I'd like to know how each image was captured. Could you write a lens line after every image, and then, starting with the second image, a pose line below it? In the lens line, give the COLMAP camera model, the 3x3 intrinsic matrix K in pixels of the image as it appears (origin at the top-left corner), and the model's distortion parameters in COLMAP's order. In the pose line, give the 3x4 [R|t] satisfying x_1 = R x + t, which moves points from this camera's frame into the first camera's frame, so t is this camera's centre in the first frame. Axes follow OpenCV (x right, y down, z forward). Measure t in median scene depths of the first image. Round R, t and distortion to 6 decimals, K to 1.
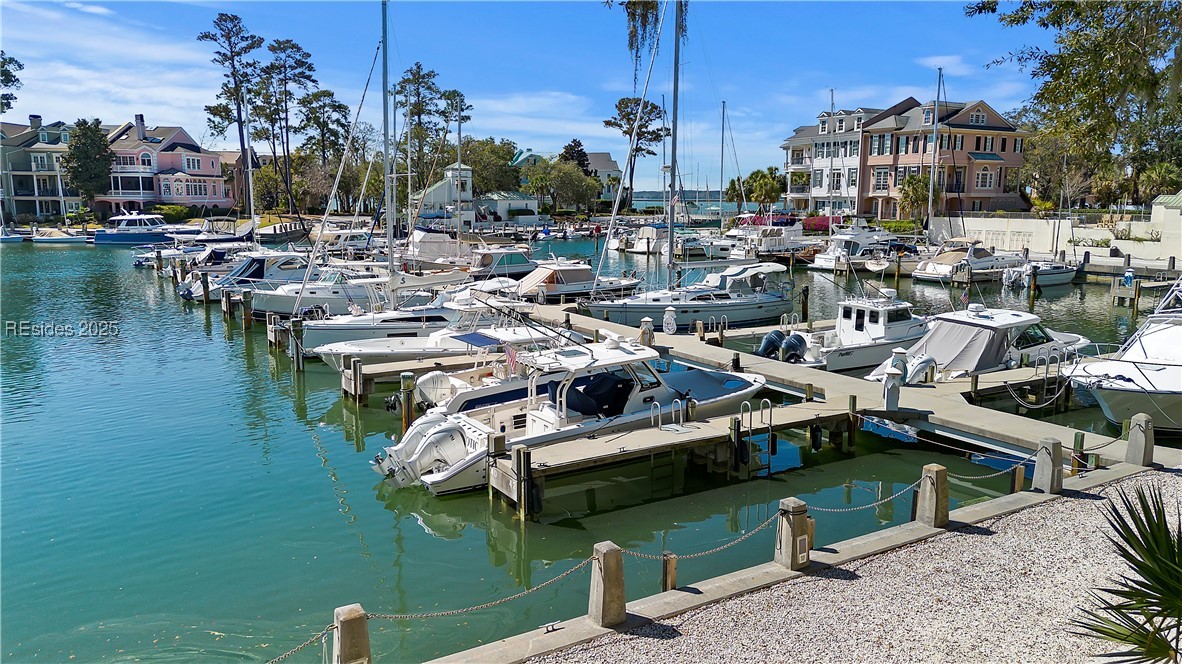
lens RADIAL K [[837.3, 0, 595.5], [0, 837.3, 330.4], [0, 0, 1]] dist [0.063001, -0.055119]
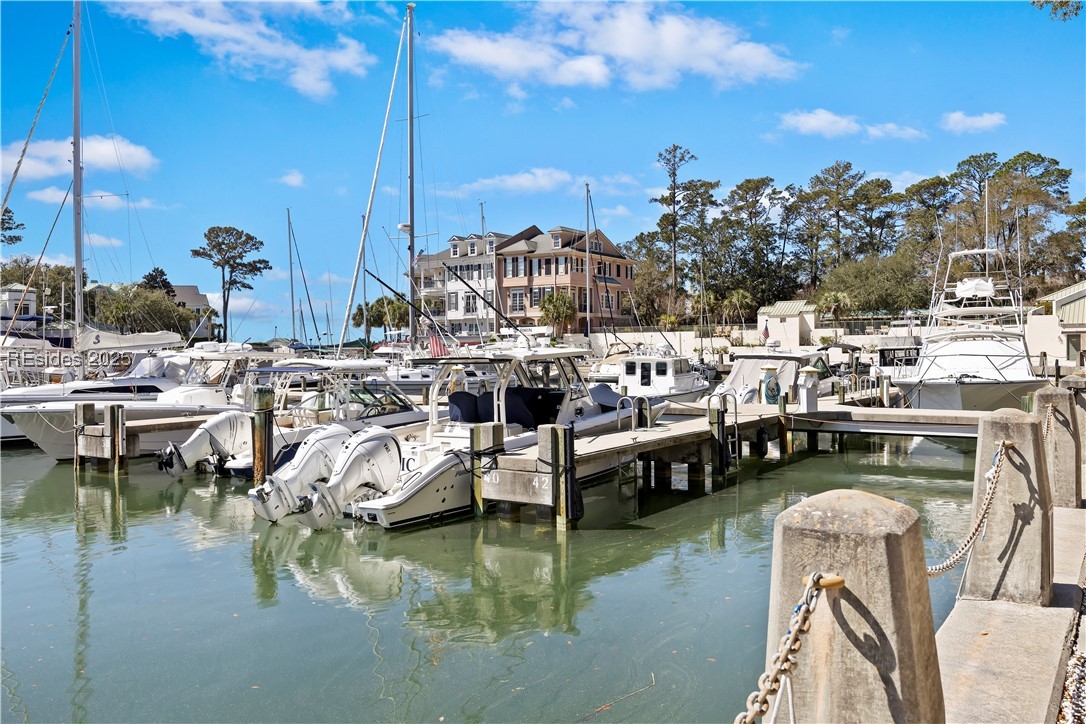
lens RADIAL K [[868.4, 0, 554.5], [0, 868.4, 358.9], [0, 0, 1]] dist [-0.003063, 0.004853]
pose [[0.903270, -0.017009, 0.428736, -0.069968], [0.081345, 0.987881, -0.132189, 0.032005], [-0.421292, 0.154278, 0.893707, 0.060638]]
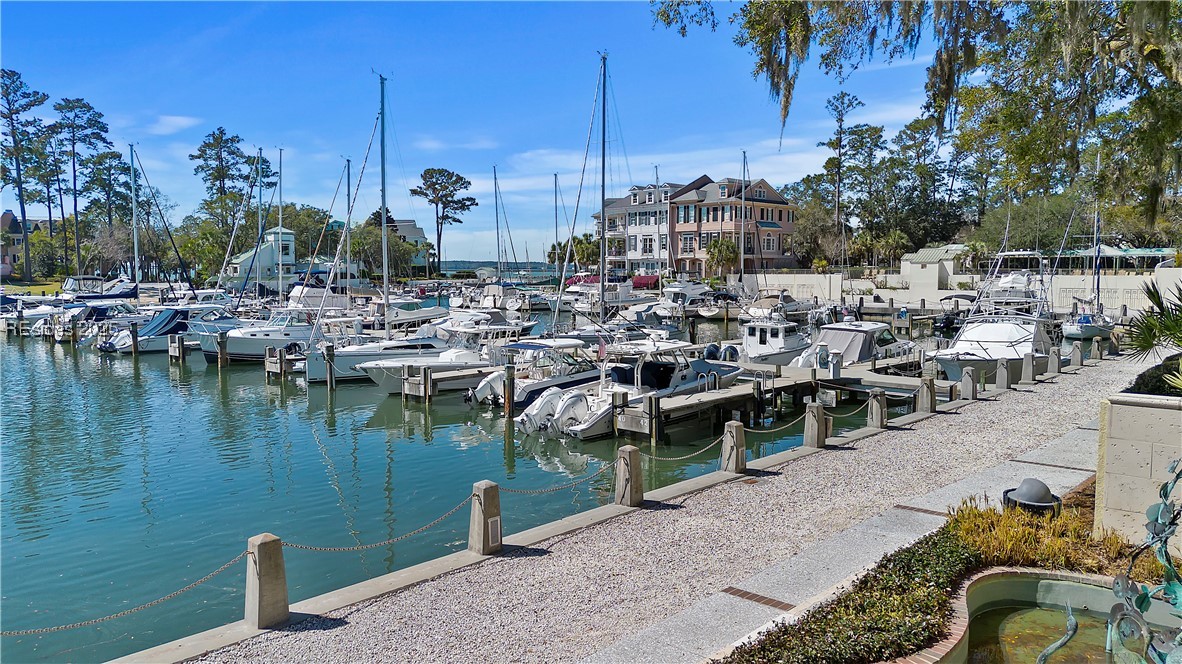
lens RADIAL K [[837.3, 0, 589.9], [0, 837.3, 343.0], [0, 0, 1]] dist [0.063001, -0.055119]
pose [[0.963816, -0.029583, 0.264922, -0.103524], [0.047736, 0.996912, -0.062345, 0.023934], [-0.262260, 0.072736, 0.962252, -0.069185]]
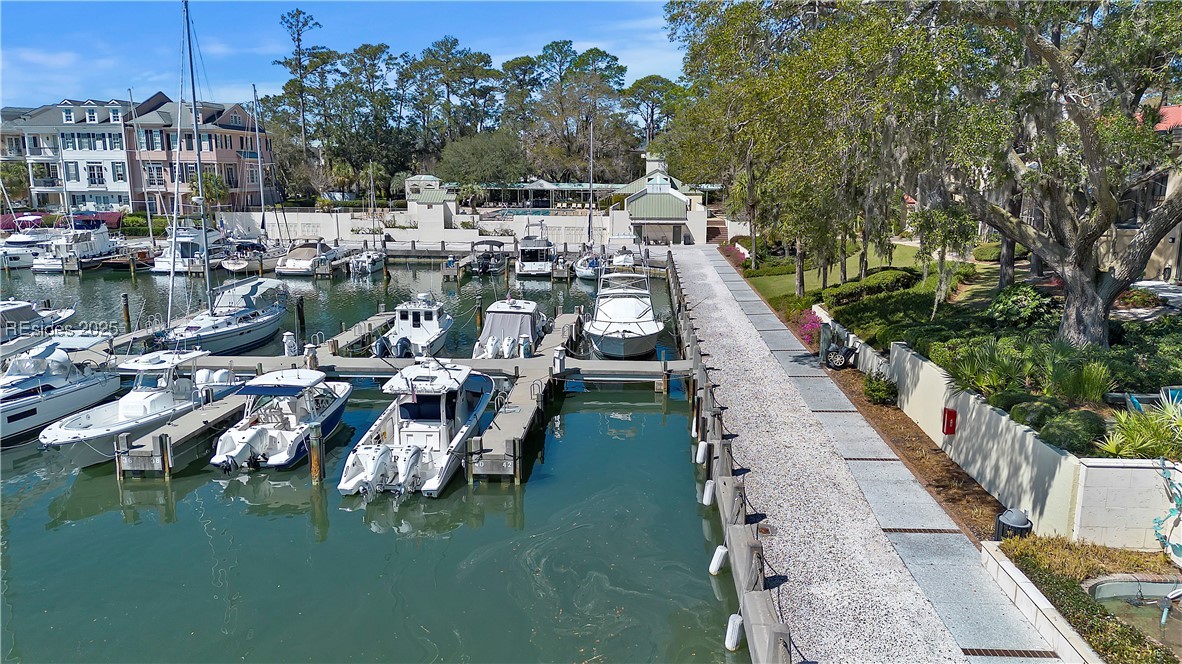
lens RADIAL K [[837.3, 0, 603.4], [0, 837.3, 330.9], [0, 0, 1]] dist [0.063001, -0.055119]
pose [[0.559648, -0.158690, 0.813395, -0.215090], [0.127546, 0.986295, 0.104665, -0.033796], [-0.818857, 0.045170, 0.572218, -0.004655]]
